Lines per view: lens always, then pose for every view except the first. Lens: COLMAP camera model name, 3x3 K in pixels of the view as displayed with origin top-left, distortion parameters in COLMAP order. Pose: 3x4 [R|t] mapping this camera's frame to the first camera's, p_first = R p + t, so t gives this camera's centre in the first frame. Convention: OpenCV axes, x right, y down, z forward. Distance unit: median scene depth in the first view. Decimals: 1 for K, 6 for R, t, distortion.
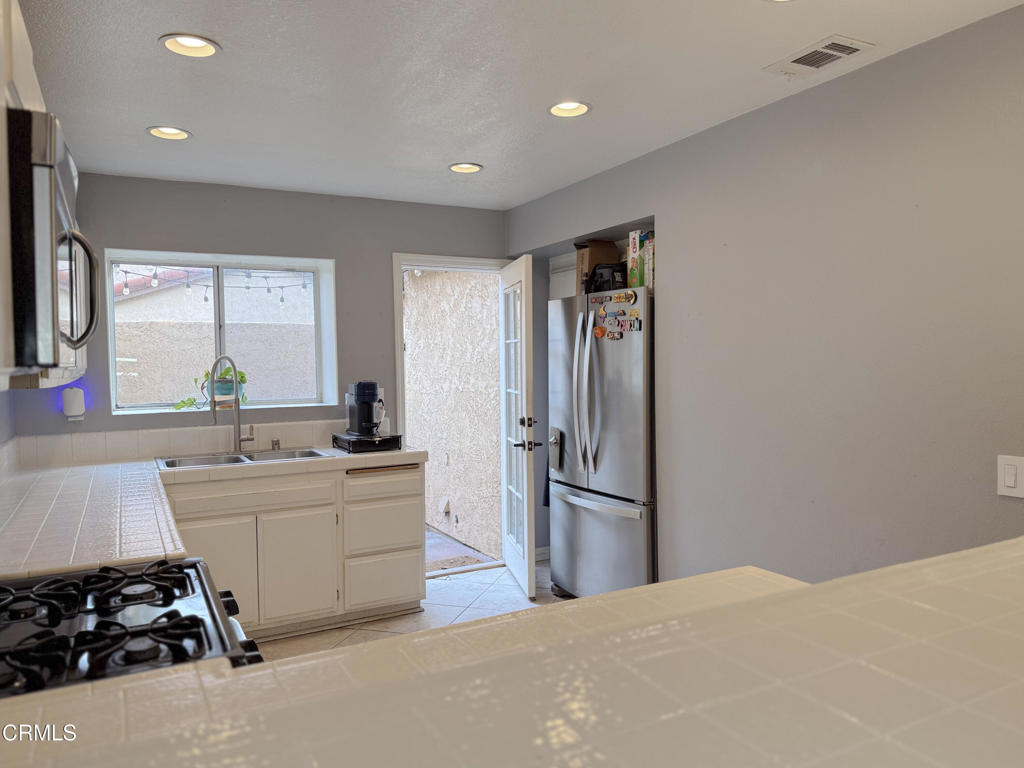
lens RADIAL K [[715.5, 0, 496.5], [0, 715.5, 391.1], [0, 0, 1]] dist [0.081013, -0.038088]
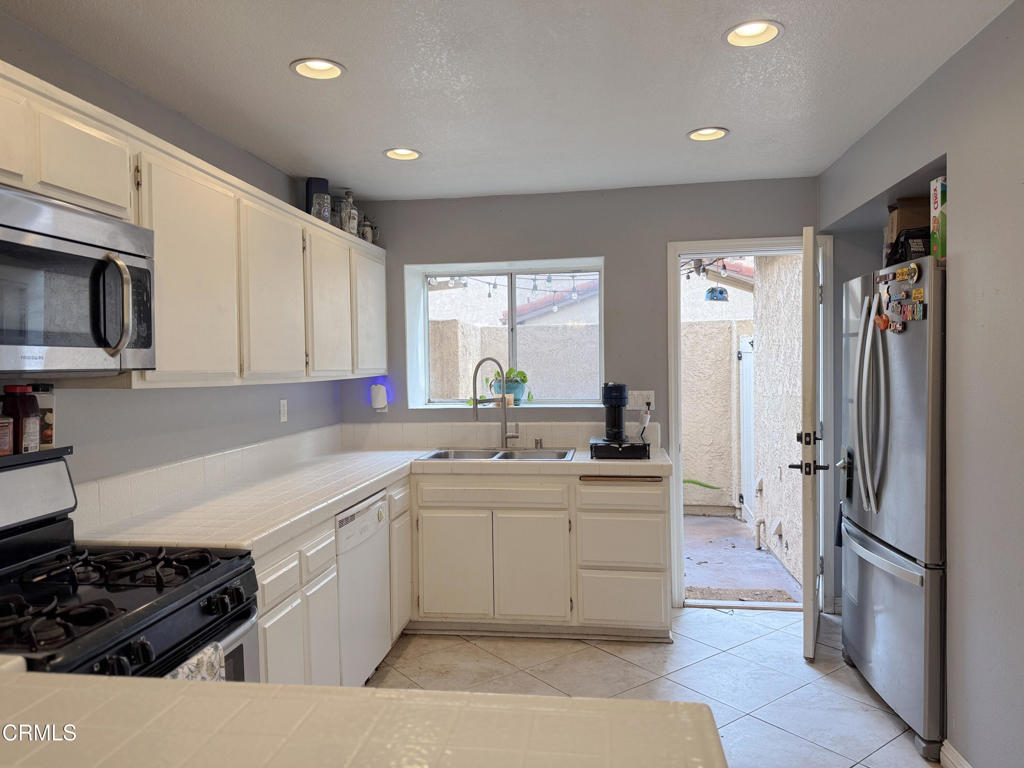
lens RADIAL K [[715.5, 0, 508.4], [0, 715.5, 387.2], [0, 0, 1]] dist [0.081013, -0.038088]
pose [[0.824541, 0.022299, -0.565362, 0.236289], [-0.023046, 0.999717, 0.005820, -0.010631], [0.565332, 0.008230, 0.824822, 0.152403]]
